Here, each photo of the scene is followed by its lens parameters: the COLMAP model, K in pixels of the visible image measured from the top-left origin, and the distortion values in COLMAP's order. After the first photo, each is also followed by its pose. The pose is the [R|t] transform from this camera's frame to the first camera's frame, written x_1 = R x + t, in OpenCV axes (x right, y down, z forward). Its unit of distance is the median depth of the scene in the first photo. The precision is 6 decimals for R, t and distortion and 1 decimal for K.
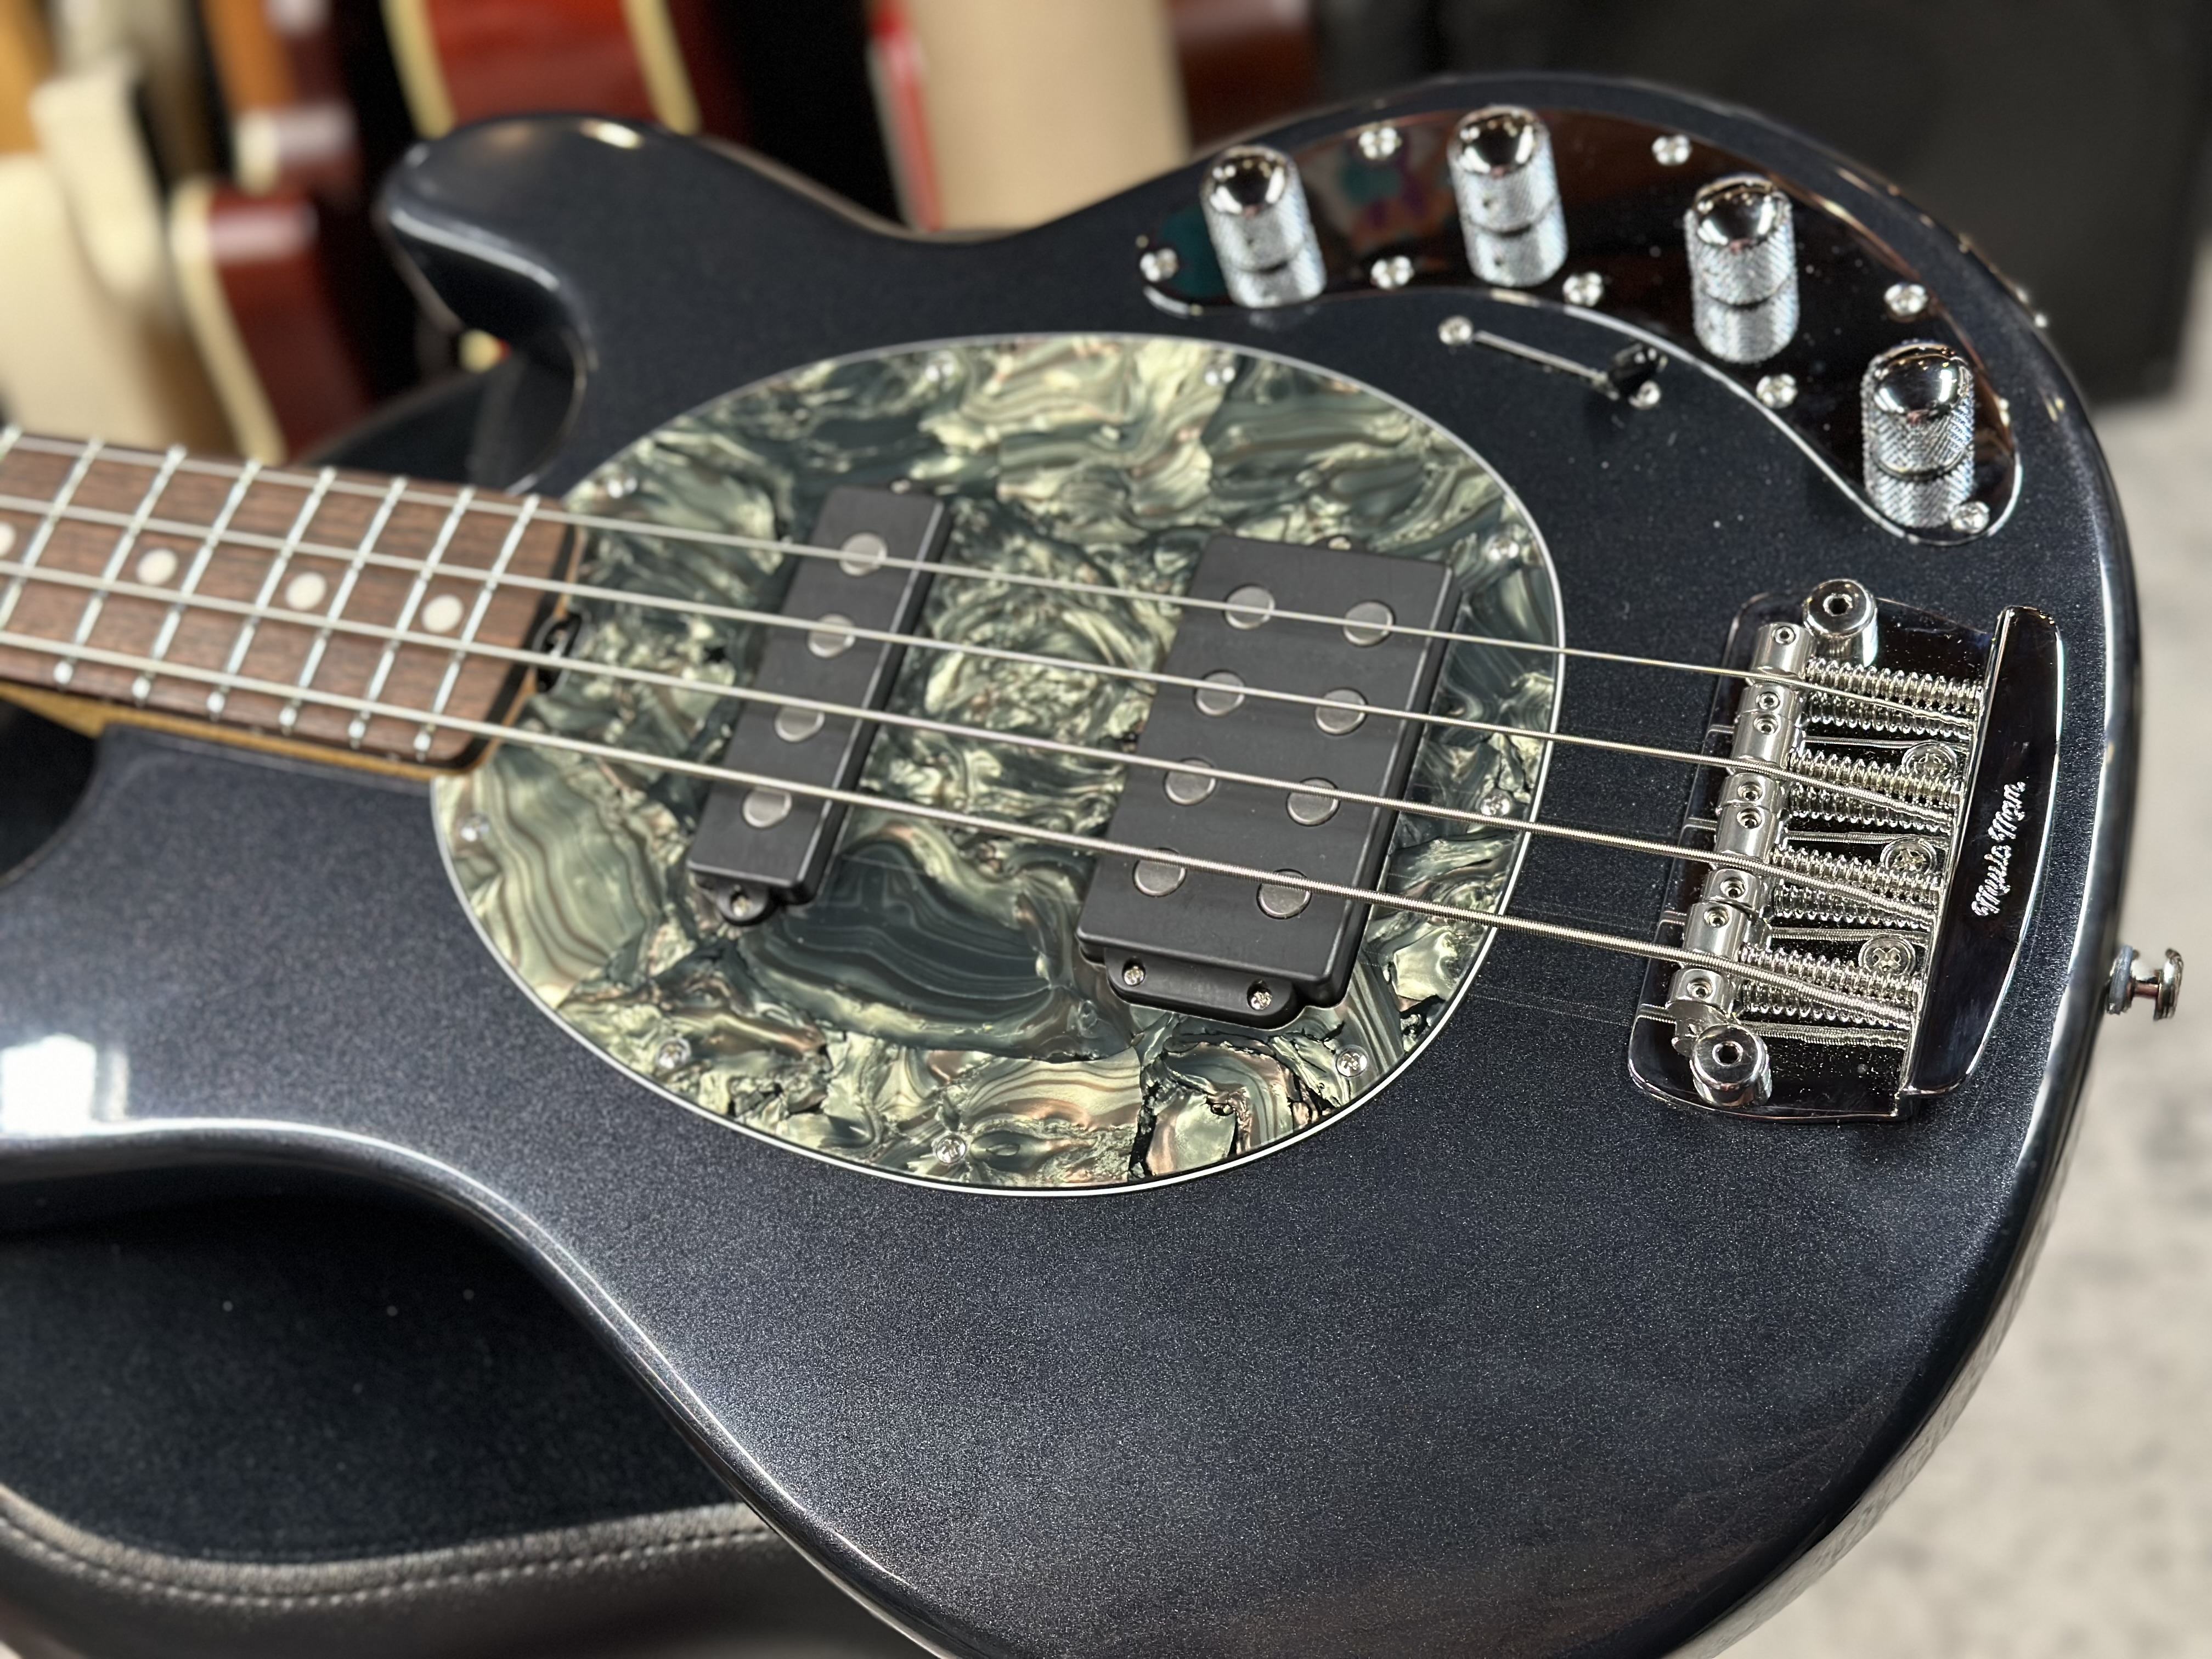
lens RADIAL K [[3140.3, 0, 1096.7], [0, 3140.3, 831.0], [0, 0, 1]] dist [0.164279, 0.000000]
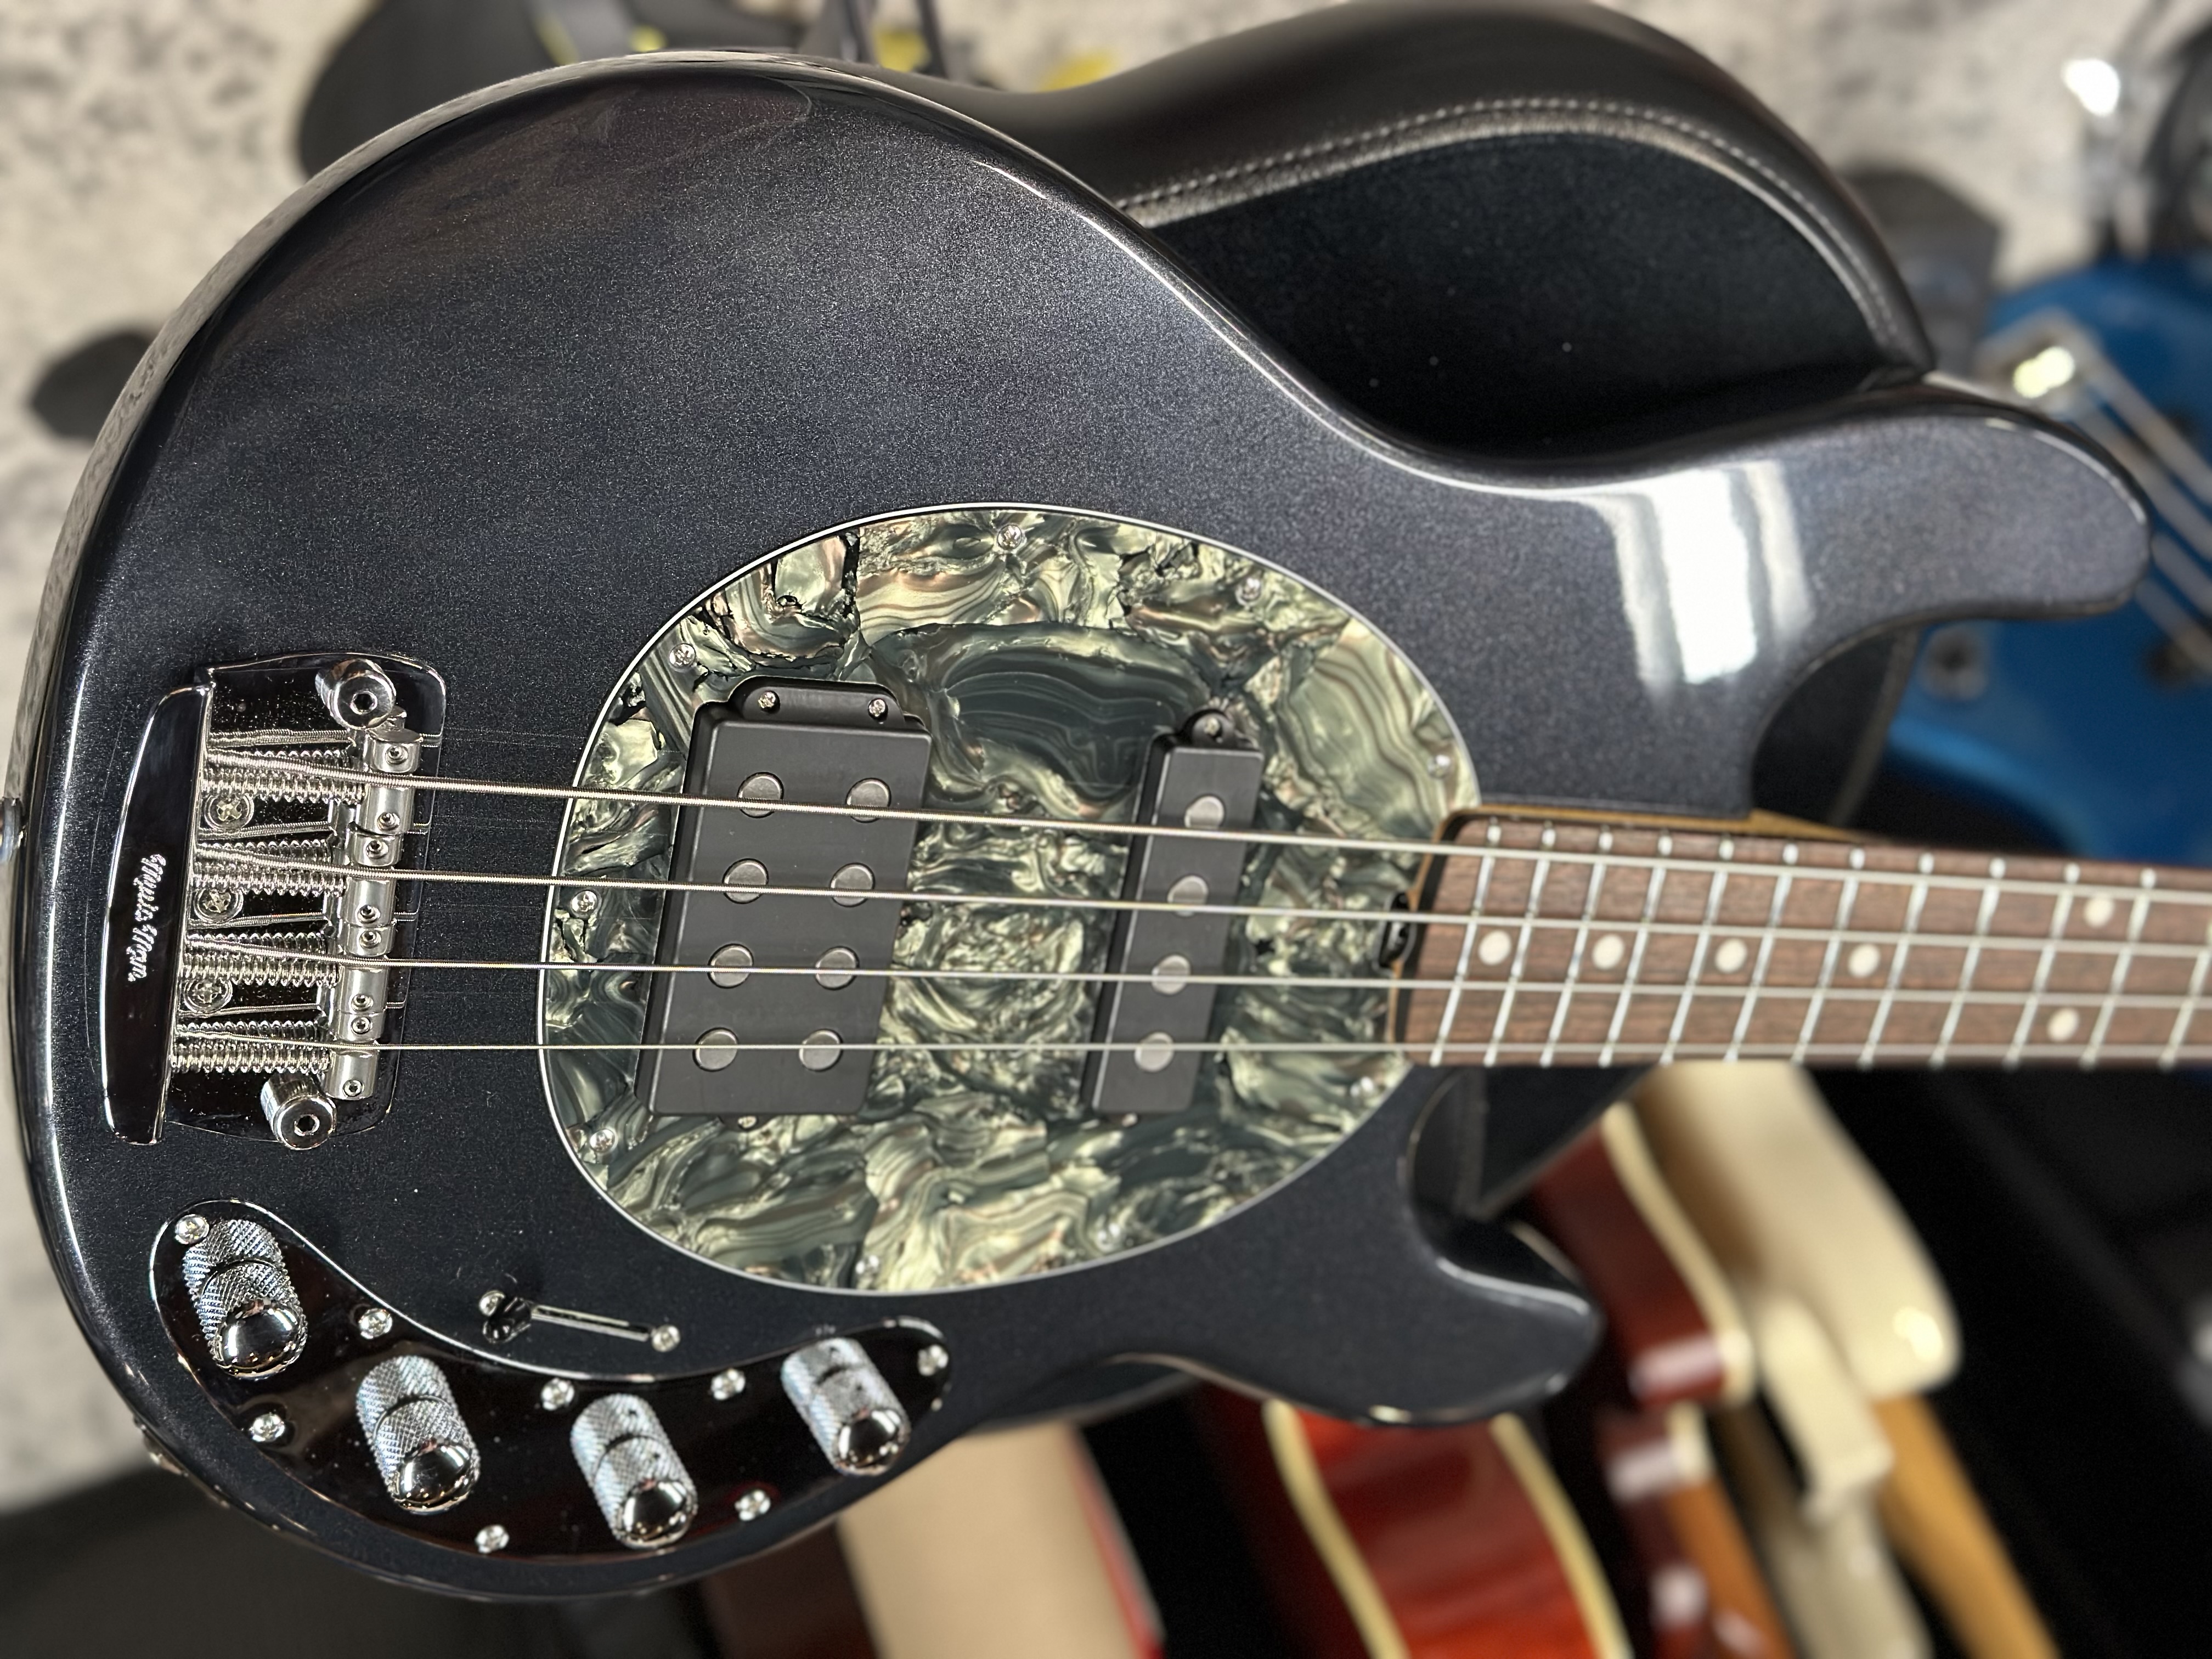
lens RADIAL K [[3140.3, 0, 1104.5], [0, 3140.3, 835.7], [0, 0, 1]] dist [0.164279, 0.000000]
pose [[-0.980200, 0.153214, -0.125431, 0.077753], [-0.161741, -0.984957, 0.060823, -0.079630], [-0.114225, 0.079906, 0.990236, -0.143407]]
